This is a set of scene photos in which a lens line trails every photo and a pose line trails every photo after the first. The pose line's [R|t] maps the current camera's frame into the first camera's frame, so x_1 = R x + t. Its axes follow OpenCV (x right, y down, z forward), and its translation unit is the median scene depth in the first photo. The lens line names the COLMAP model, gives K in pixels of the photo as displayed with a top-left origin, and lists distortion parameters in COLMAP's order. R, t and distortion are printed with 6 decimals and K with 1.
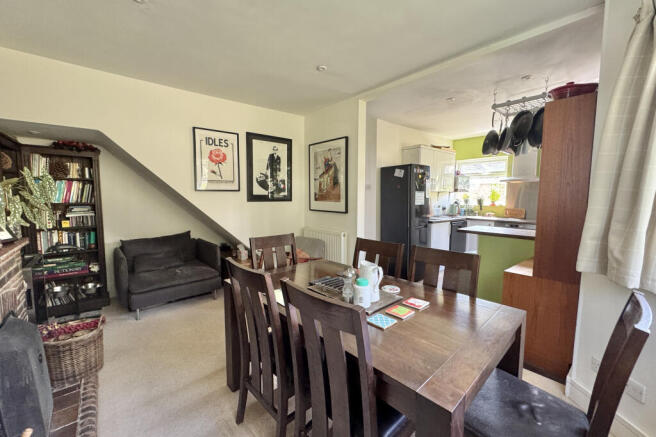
lens RADIAL K [[260.7, 0, 329.5], [0, 260.7, 218.3], [0, 0, 1]] dist [-0.001527, -0.000151]
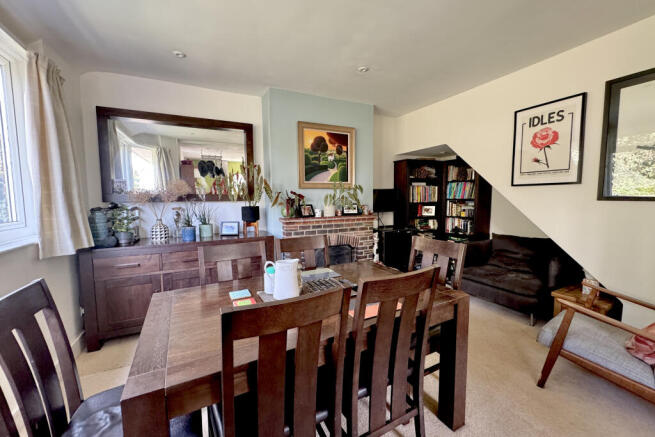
lens RADIAL K [[260.3, 0, 330.3], [0, 260.3, 218.2], [0, 0, 1]] dist [-0.001527, -0.000151]
pose [[-0.242009, 0.081385, -0.966855, 0.435822], [-0.081466, 0.991253, 0.103831, -0.037771], [0.966848, 0.103894, -0.233262, 0.582852]]
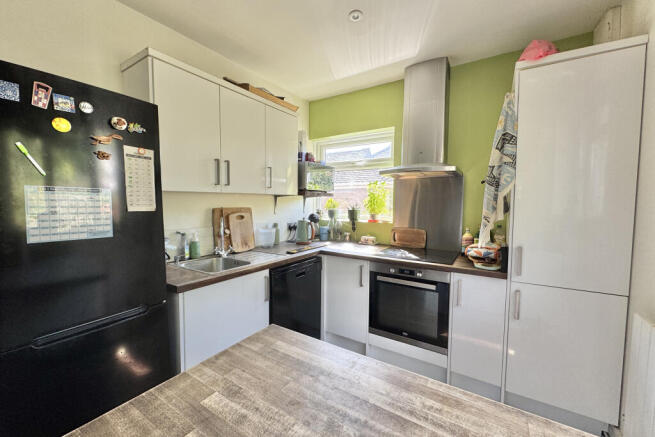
lens RADIAL K [[260.3, 0, 326.1], [0, 260.3, 217.8], [0, 0, 1]] dist [-0.001527, -0.000151]
pose [[0.955436, -0.016445, 0.294740, 0.939154], [0.024834, 0.999385, -0.024745, -0.116825], [-0.294152, 0.030962, 0.955257, 1.293488]]
